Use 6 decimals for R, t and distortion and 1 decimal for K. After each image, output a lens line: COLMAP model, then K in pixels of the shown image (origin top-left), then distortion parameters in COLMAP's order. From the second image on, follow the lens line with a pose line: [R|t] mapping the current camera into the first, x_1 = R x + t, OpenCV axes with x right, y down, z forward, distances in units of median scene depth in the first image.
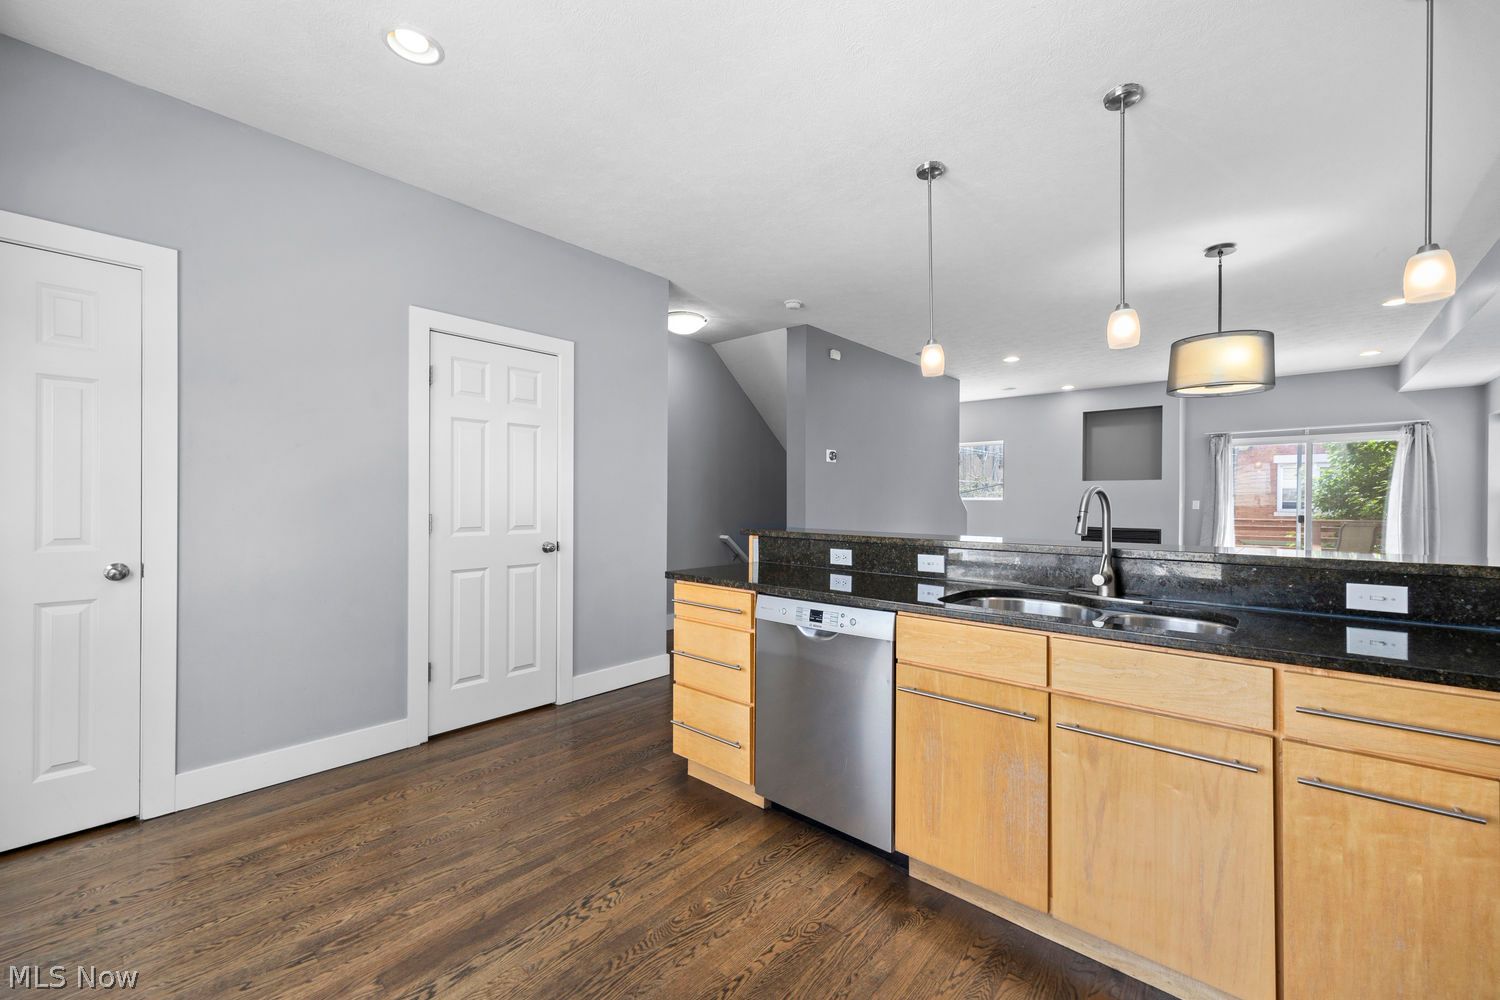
lens RADIAL K [[601.8, 0, 753.5], [0, 601.8, 503.4], [0, 0, 1]] dist [0.003759, -0.000027]
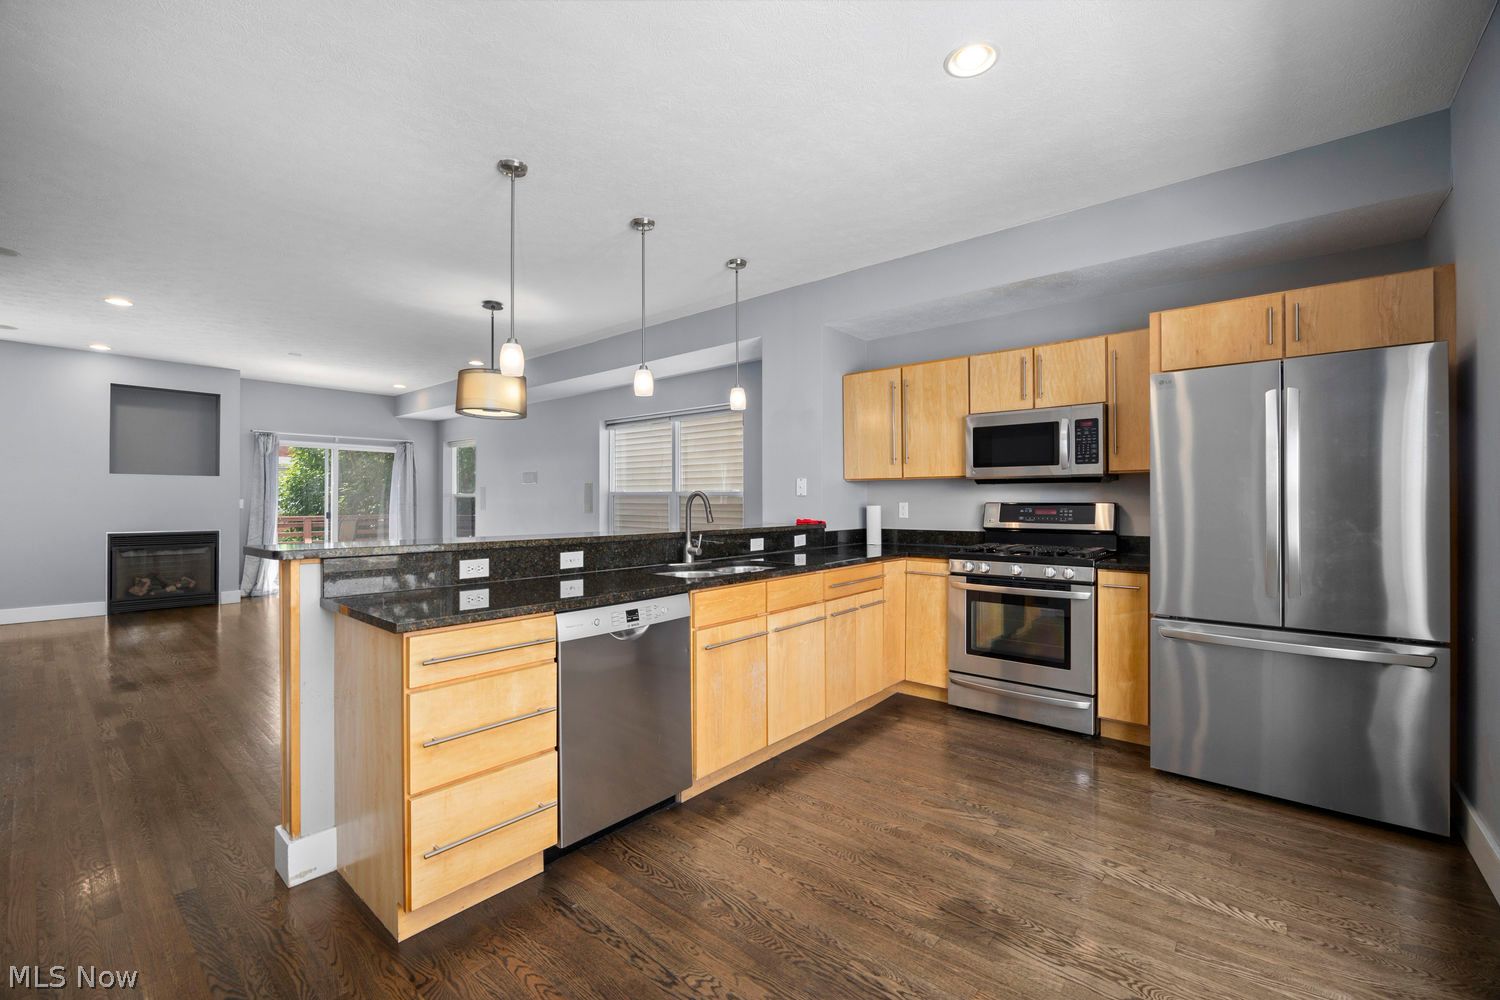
lens RADIAL K [[617.2, 0, 752.6], [0, 617.2, 497.6], [0, 0, 1]] dist [-0.004033, -0.000034]
pose [[-0.013124, 0.001641, 0.999913, -0.852539], [0.004580, 0.999988, -0.001581, -0.009371], [-0.999903, 0.004559, -0.013132, 0.727621]]
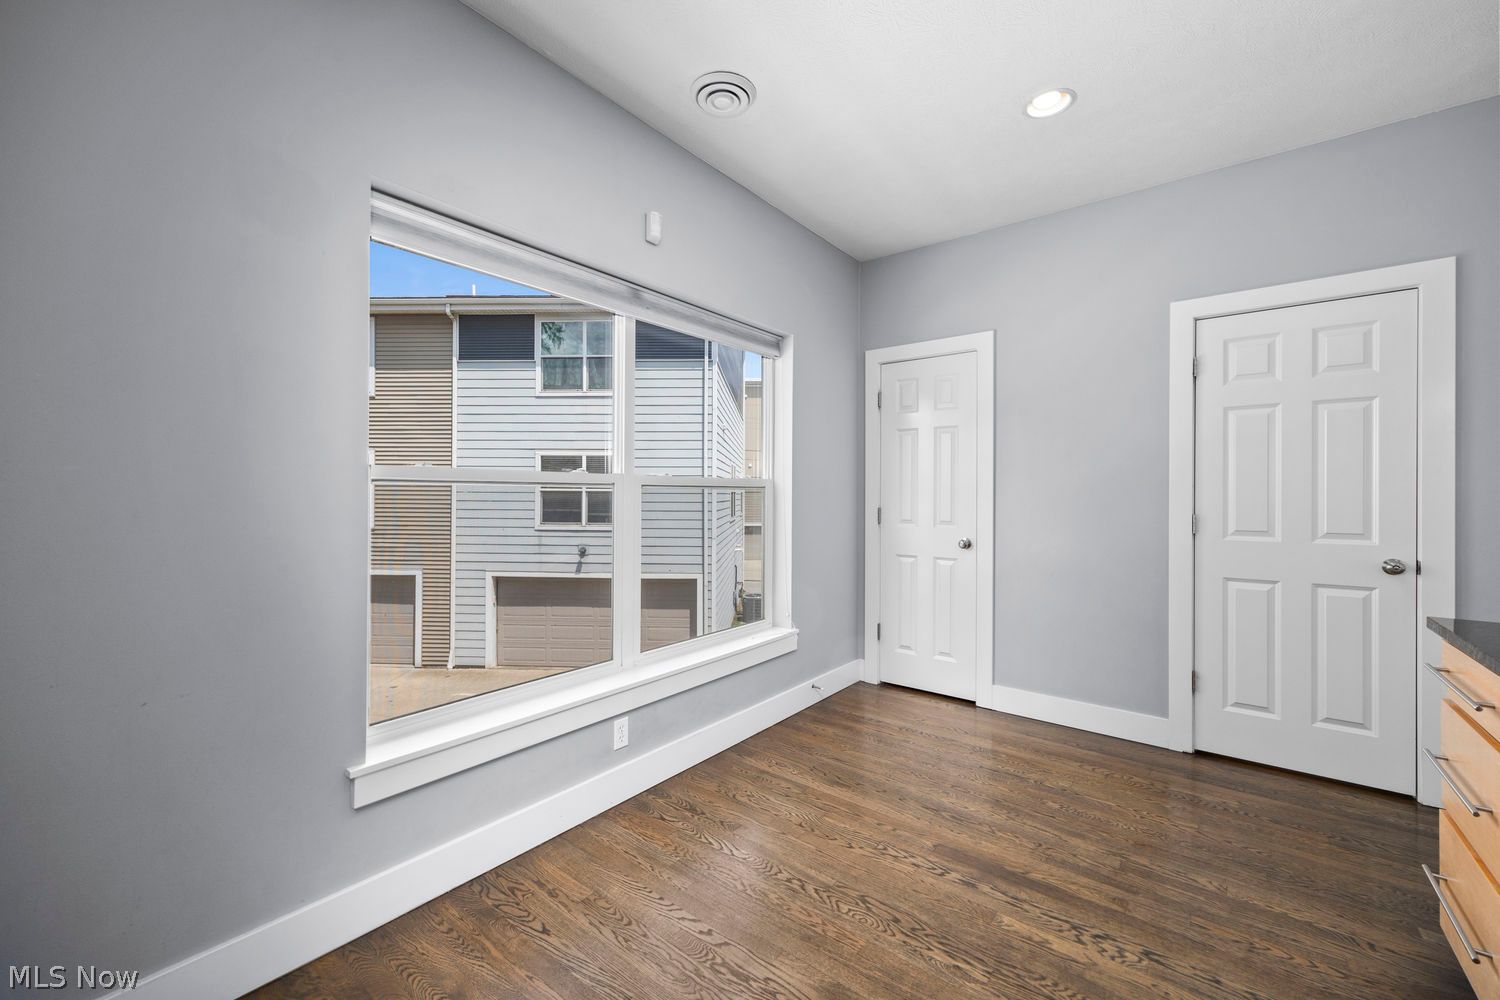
lens RADIAL K [[601.8, 0, 750.9], [0, 601.8, 499.3], [0, 0, 1]] dist [0.003759, -0.000027]
pose [[0.053454, 0.000584, -0.998570, 0.471174], [-0.008965, 0.999960, 0.000105, 0.001009], [0.998530, 0.008946, 0.053457, 0.319447]]
